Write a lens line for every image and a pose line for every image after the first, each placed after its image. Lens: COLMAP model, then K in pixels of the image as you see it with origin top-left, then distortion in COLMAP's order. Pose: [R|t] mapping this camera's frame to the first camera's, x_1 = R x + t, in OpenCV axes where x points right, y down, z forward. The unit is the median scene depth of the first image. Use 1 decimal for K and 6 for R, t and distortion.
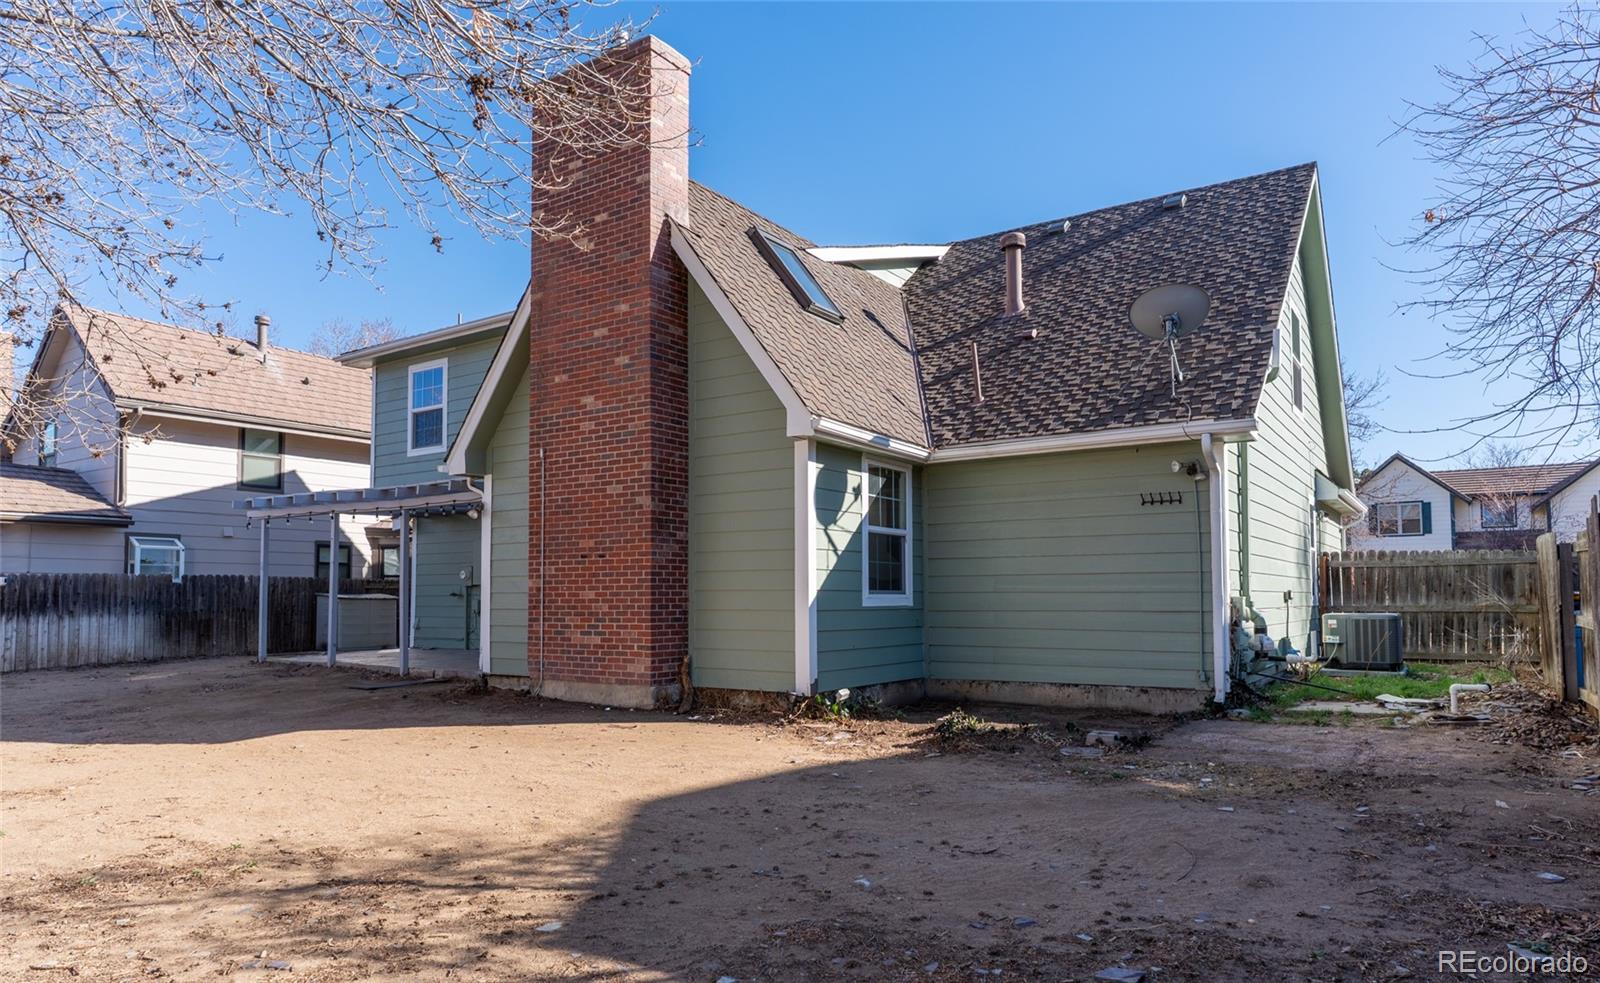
lens RADIAL K [[999.3, 0, 799.6], [0, 999.3, 545.1], [0, 0, 1]] dist [-0.001556, -0.000137]
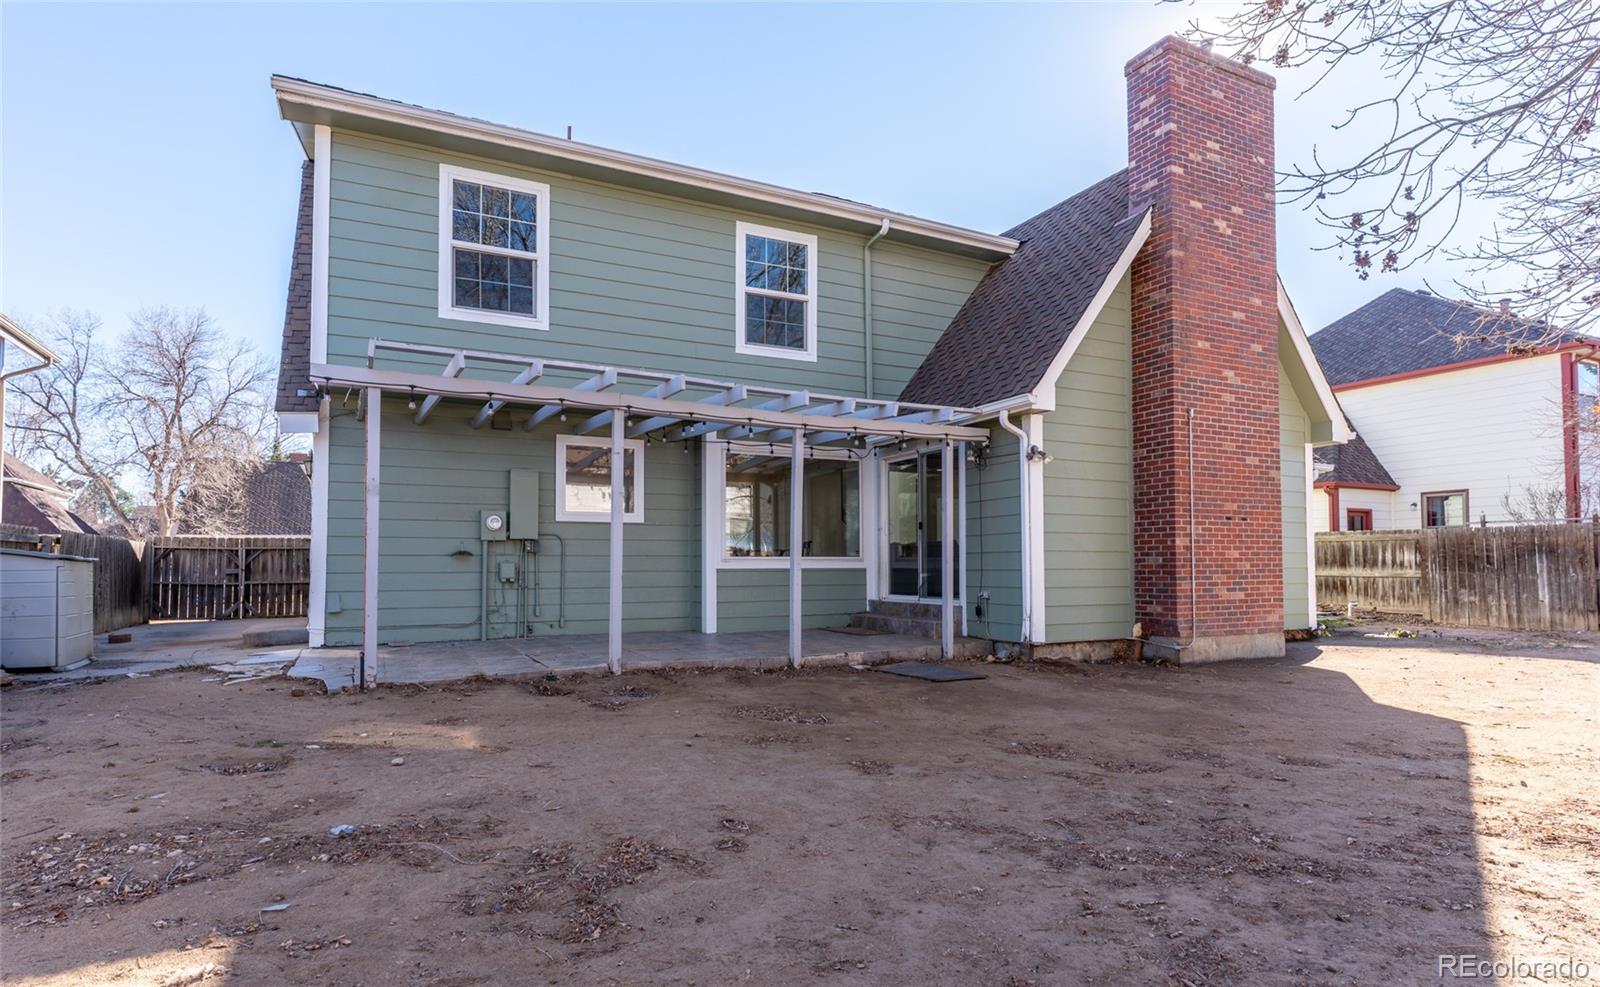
lens RADIAL K [[859.6, 0, 802.0], [0, 859.6, 535.0], [0, 0, 1]] dist [0.005156, 0.000753]
pose [[0.473006, 0.037073, 0.880279, -1.243093], [-0.044847, 0.998832, -0.017968, 0.066189], [-0.879917, -0.030979, 0.474116, 0.961350]]
